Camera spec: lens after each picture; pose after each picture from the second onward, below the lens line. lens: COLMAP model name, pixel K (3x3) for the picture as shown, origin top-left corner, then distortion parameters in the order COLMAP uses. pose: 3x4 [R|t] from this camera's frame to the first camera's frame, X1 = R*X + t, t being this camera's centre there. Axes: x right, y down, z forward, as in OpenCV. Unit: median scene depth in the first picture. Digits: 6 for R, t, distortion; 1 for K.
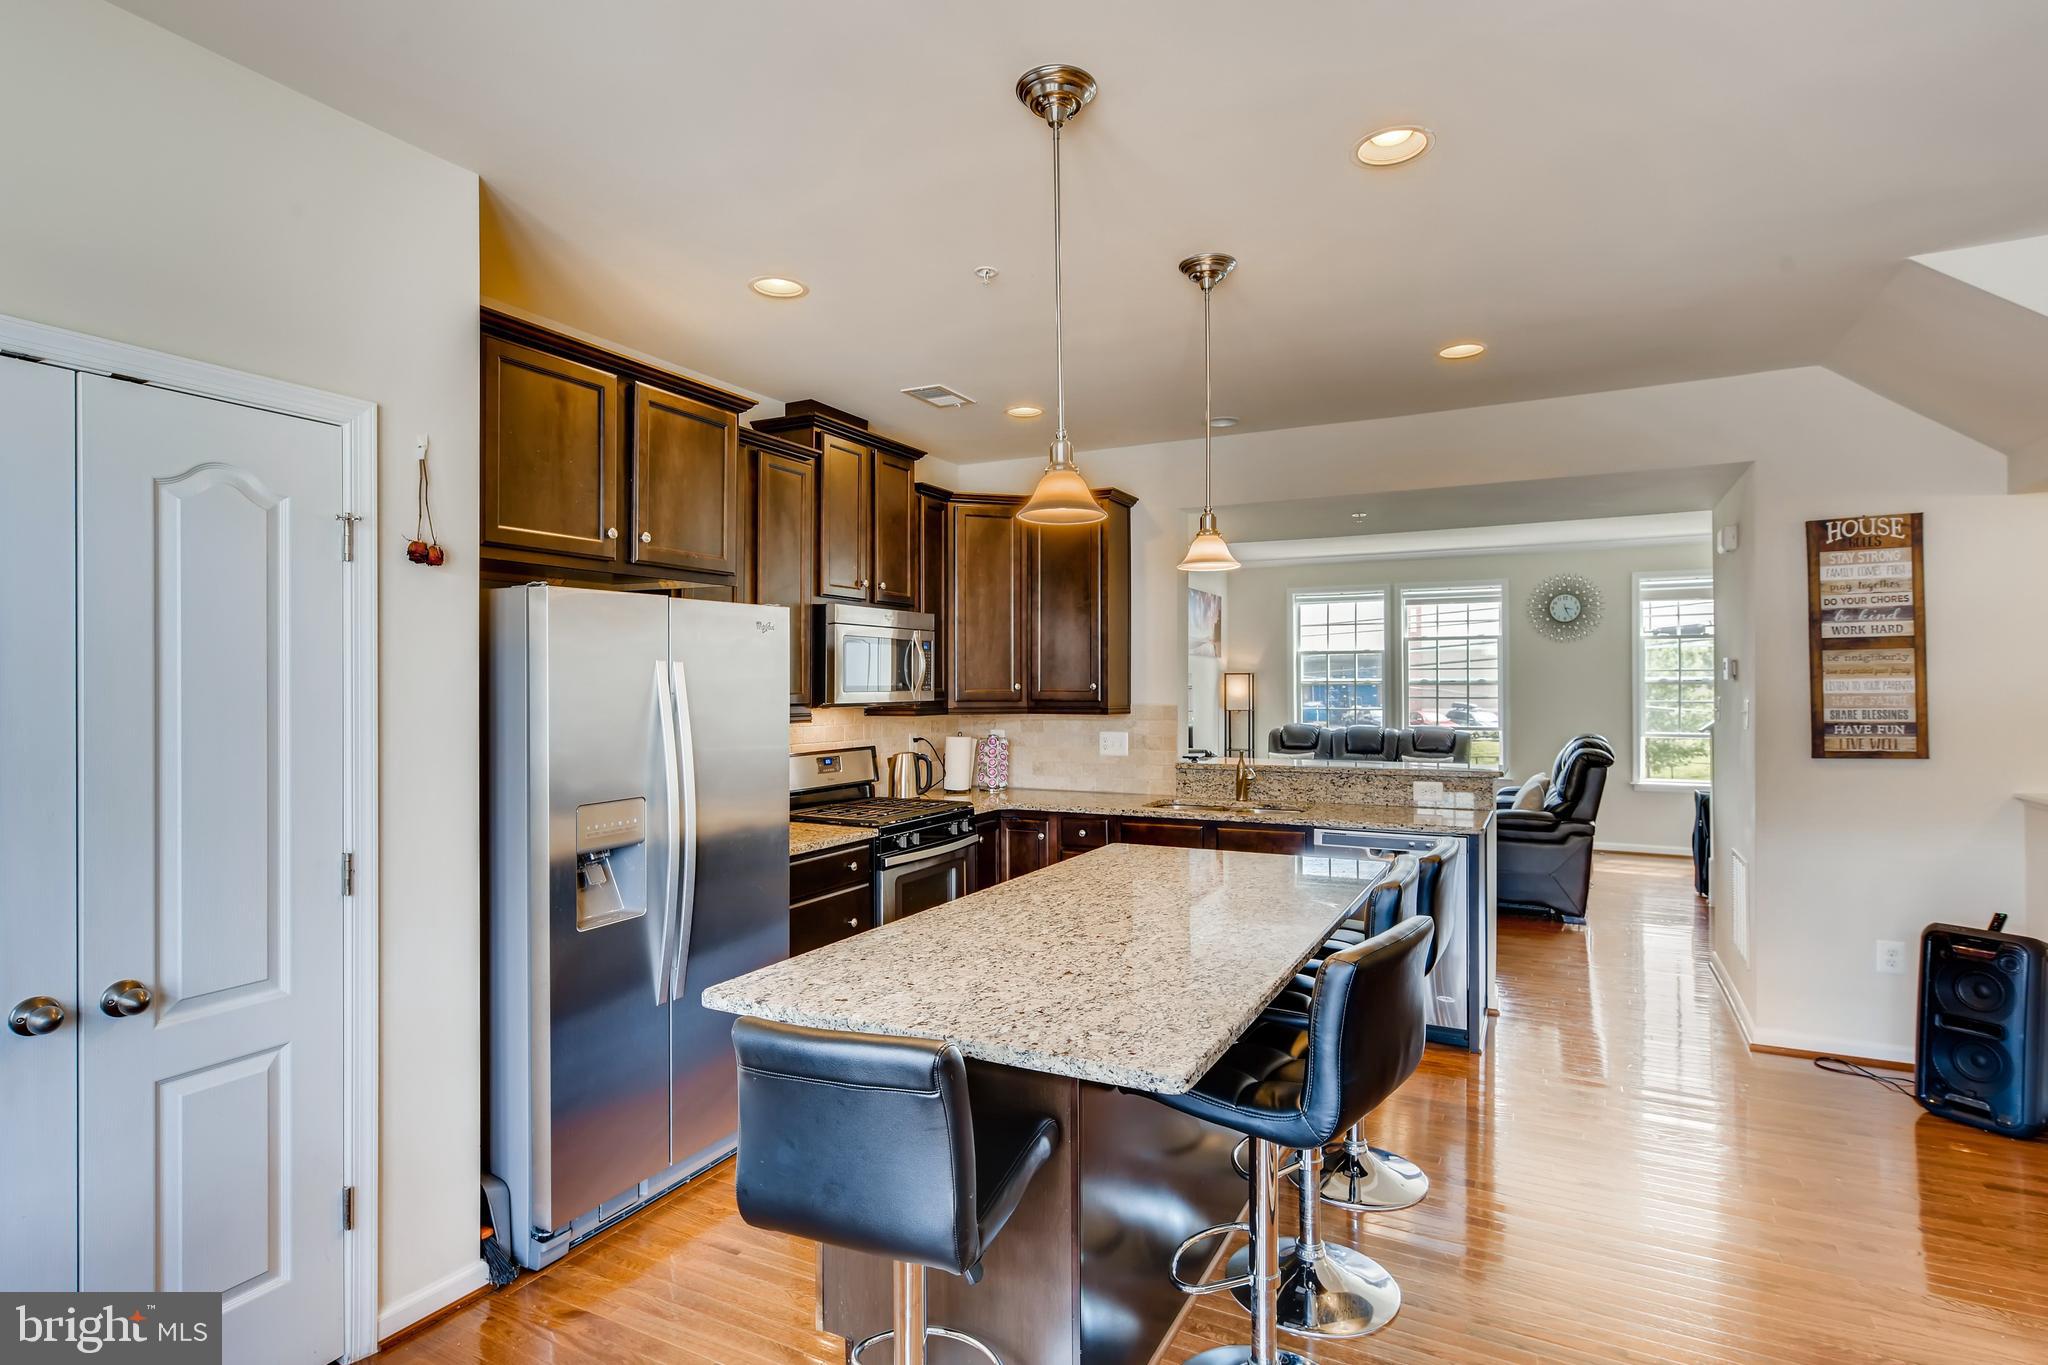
lens RADIAL K [[1026.6, 0, 1043.3], [0, 1026.6, 679.0], [0, 0, 1]] dist [-0.003717, 0.002569]
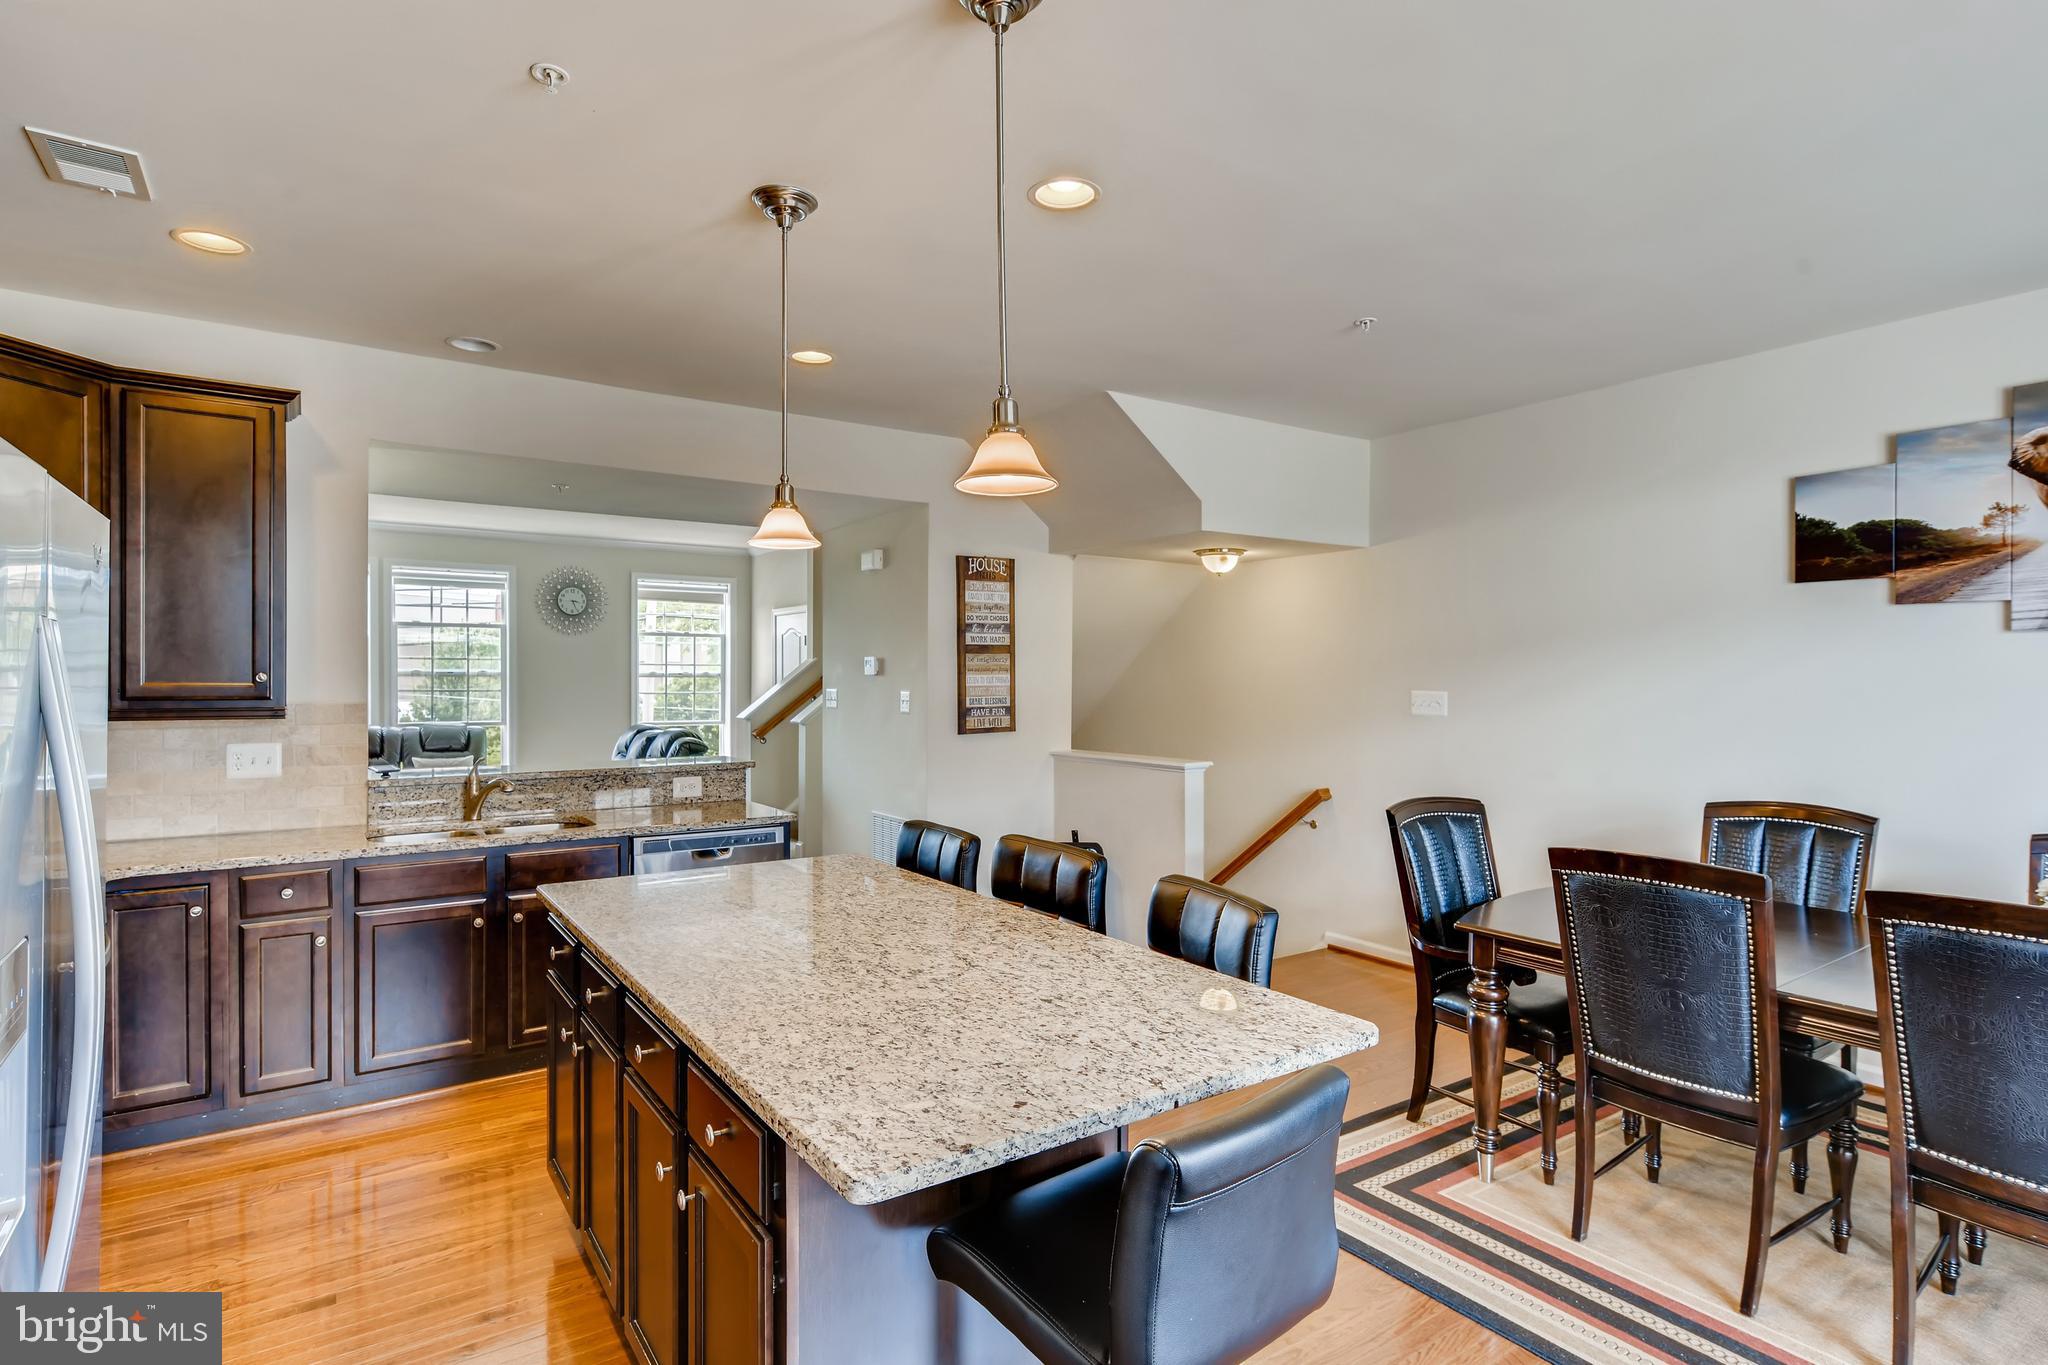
lens RADIAL K [[1026.6, 0, 1026.4], [0, 1026.6, 687.9], [0, 0, 1]] dist [-0.003717, 0.002569]
pose [[0.479510, -0.003906, 0.877528, -0.378431], [-0.010877, 0.999887, 0.010394, 0.002072], [-0.877469, -0.014529, 0.479413, 0.290112]]
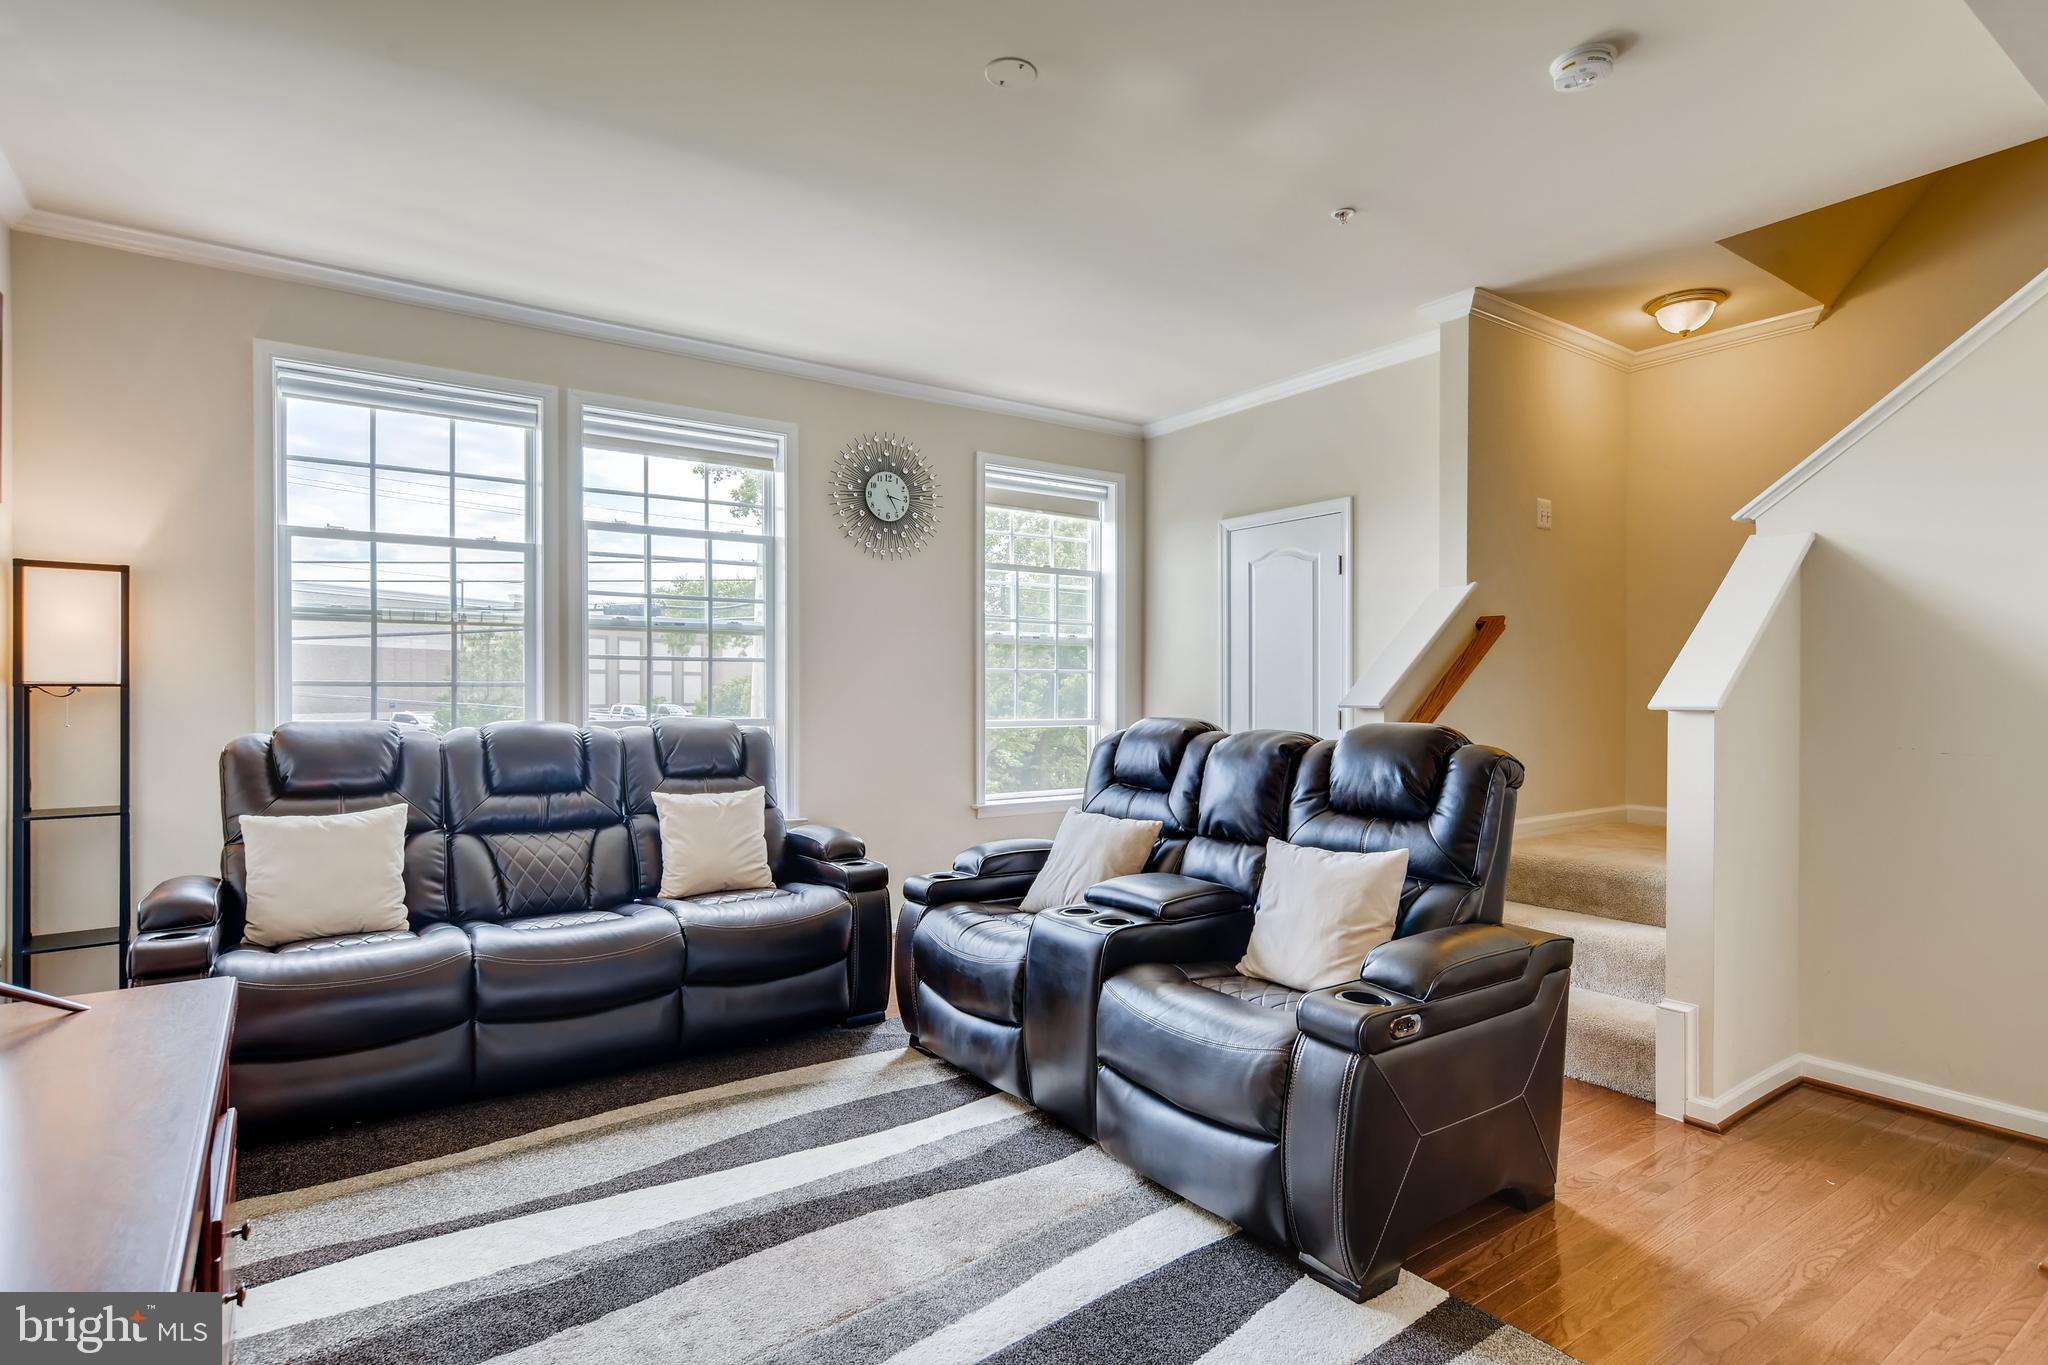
lens RADIAL K [[1026.6, 0, 1019.6], [0, 1026.6, 689.1], [0, 0, 1]] dist [-0.003717, 0.002569]
pose [[0.483471, 0.005707, 0.875342, 0.151577], [-0.010116, 0.999948, -0.000932, 0.077076], [-0.875302, -0.008404, 0.483504, 1.572142]]
